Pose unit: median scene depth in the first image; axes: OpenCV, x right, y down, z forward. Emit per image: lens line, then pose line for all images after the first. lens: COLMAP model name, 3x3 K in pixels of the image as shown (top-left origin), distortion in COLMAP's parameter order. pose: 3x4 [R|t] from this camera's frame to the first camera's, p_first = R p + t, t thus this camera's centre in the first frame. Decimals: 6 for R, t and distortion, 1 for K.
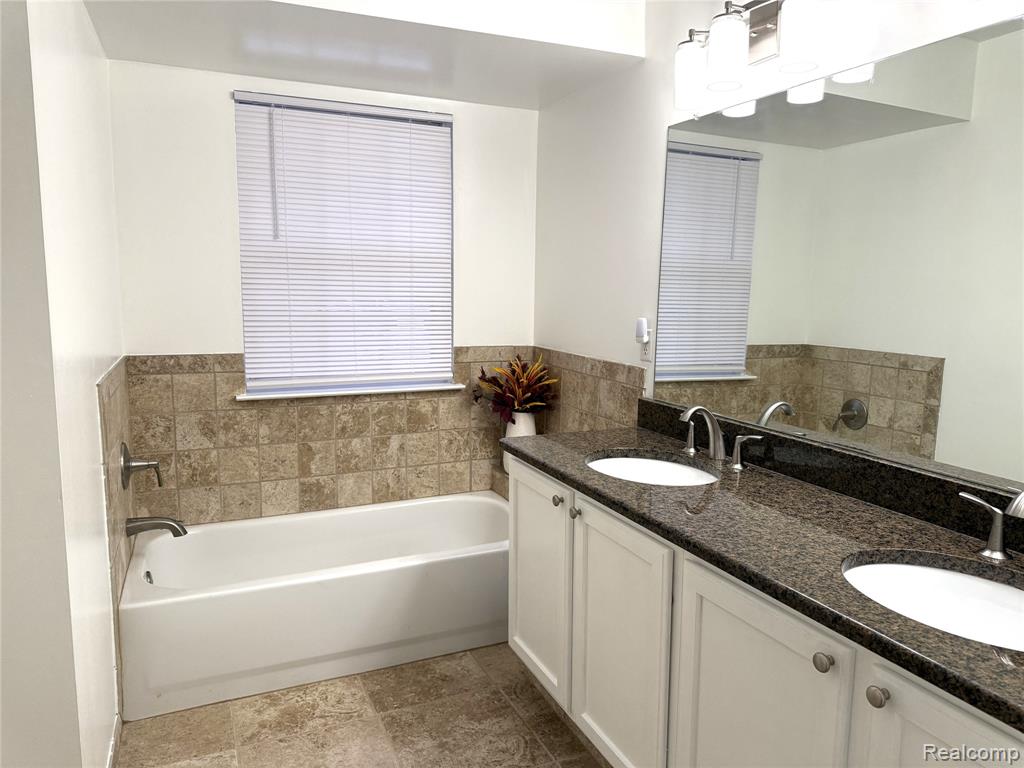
lens RADIAL K [[718.1, 0, 512.0], [0, 718.1, 384.0], [0, 0, 1]] dist [0.000419, 0.000141]
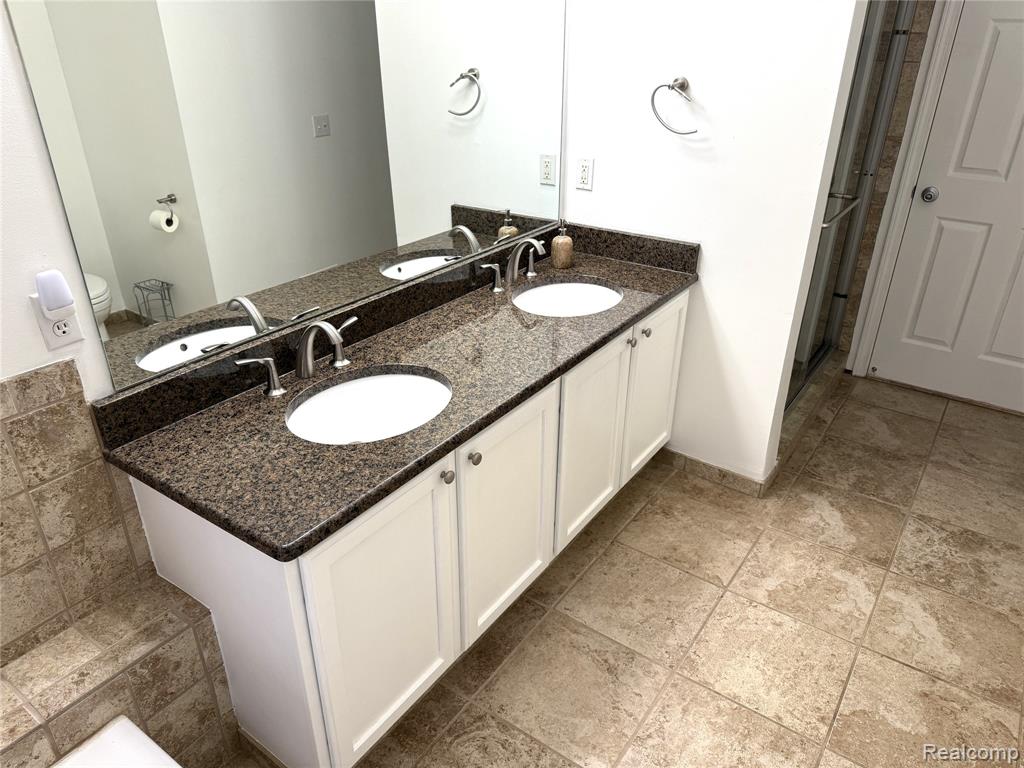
lens RADIAL K [[718.1, 0, 512.0], [0, 718.1, 384.0], [0, 0, 1]] dist [0.000419, 0.000141]
pose [[-0.518609, -0.402077, 0.754572, -0.521208], [0.102760, 0.846821, 0.521857, -0.326137], [-0.848814, 0.348179, -0.397851, 1.186997]]
